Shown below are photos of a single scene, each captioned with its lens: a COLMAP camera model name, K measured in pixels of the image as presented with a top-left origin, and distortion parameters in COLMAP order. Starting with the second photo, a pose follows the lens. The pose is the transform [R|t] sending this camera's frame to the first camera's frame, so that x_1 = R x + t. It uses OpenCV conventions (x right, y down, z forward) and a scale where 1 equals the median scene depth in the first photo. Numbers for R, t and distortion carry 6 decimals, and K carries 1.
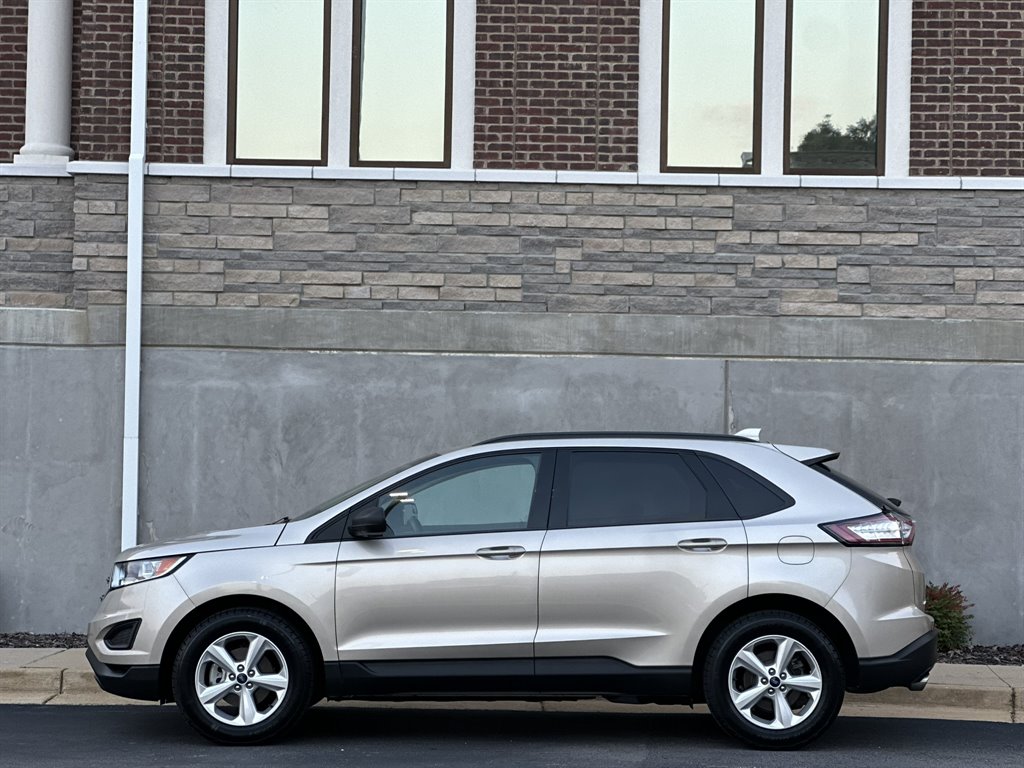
lens RADIAL K [[2351.0, 0, 507.8], [0, 2351.0, 404.5], [0, 0, 1]] dist [-0.115029, 5.439376]
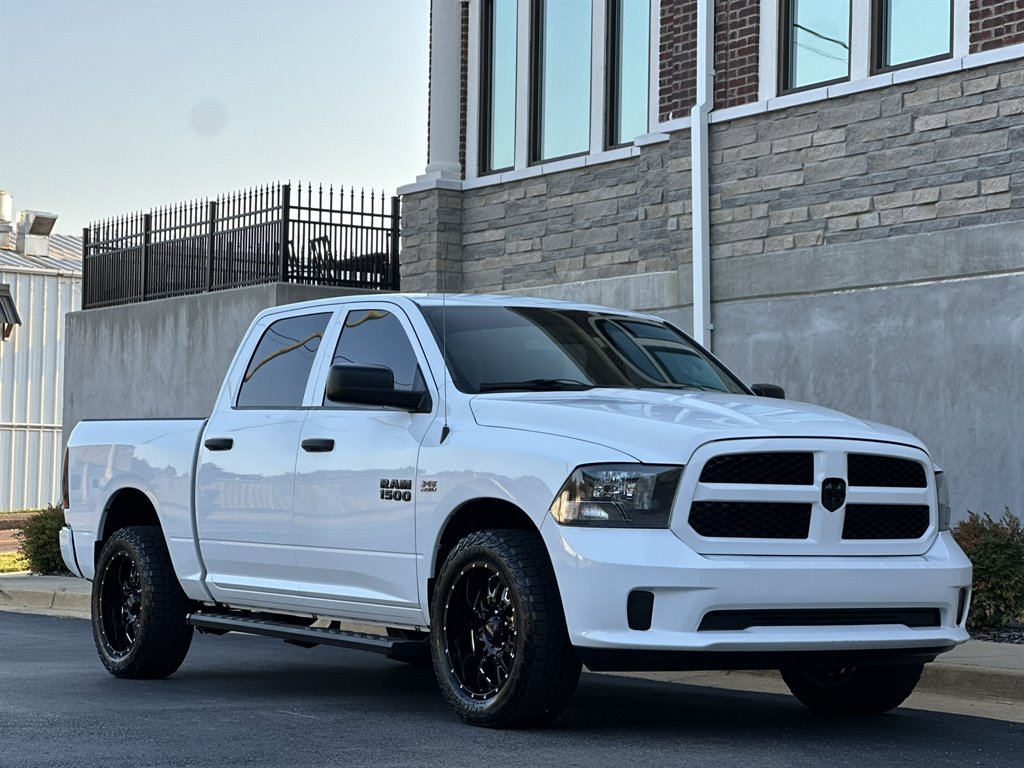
lens RADIAL K [[2302.4, 0, 510.9], [0, 2302.4, 384.0], [0, 0, 1]] dist [-0.144256, 5.541921]
pose [[0.563450, -0.054531, -0.824348, 0.564644], [0.034521, 0.998502, -0.042455, 0.044885], [0.825428, -0.004536, 0.564489, 0.405938]]
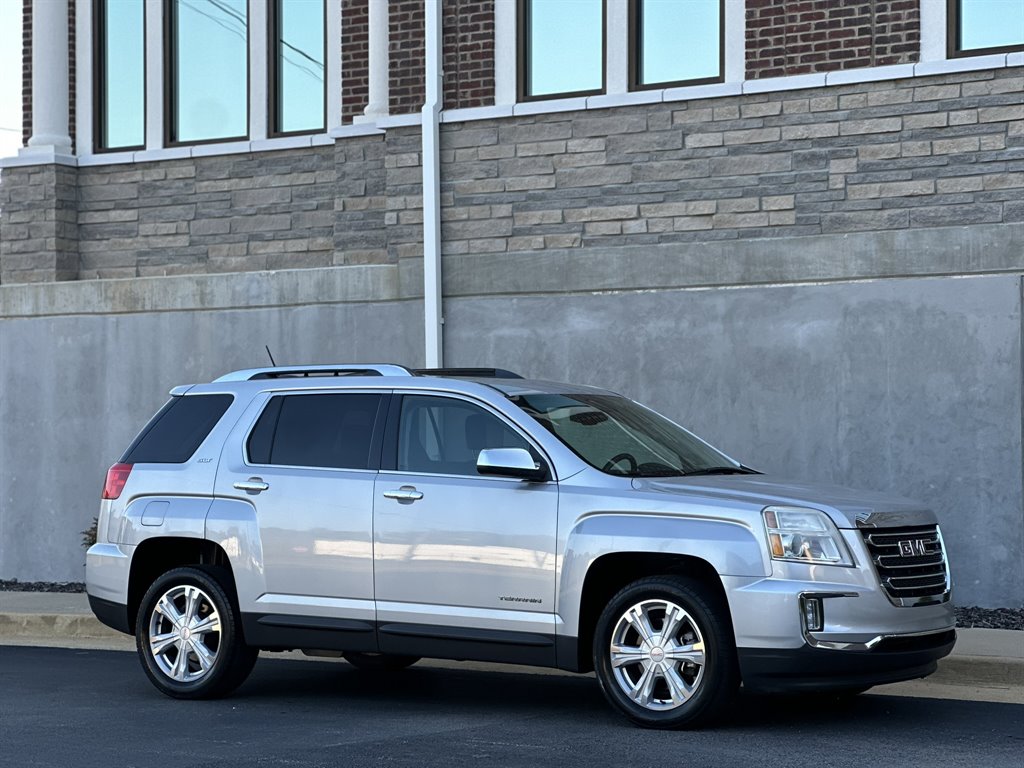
lens RADIAL K [[2302.4, 0, 510.9], [0, 2302.4, 384.0], [0, 0, 1]] dist [-0.144256, 5.541921]
pose [[0.845821, -0.035120, -0.532310, 0.377064], [0.043843, 0.999031, 0.003754, 0.008770], [0.531662, -0.026513, 0.846541, 0.201985]]
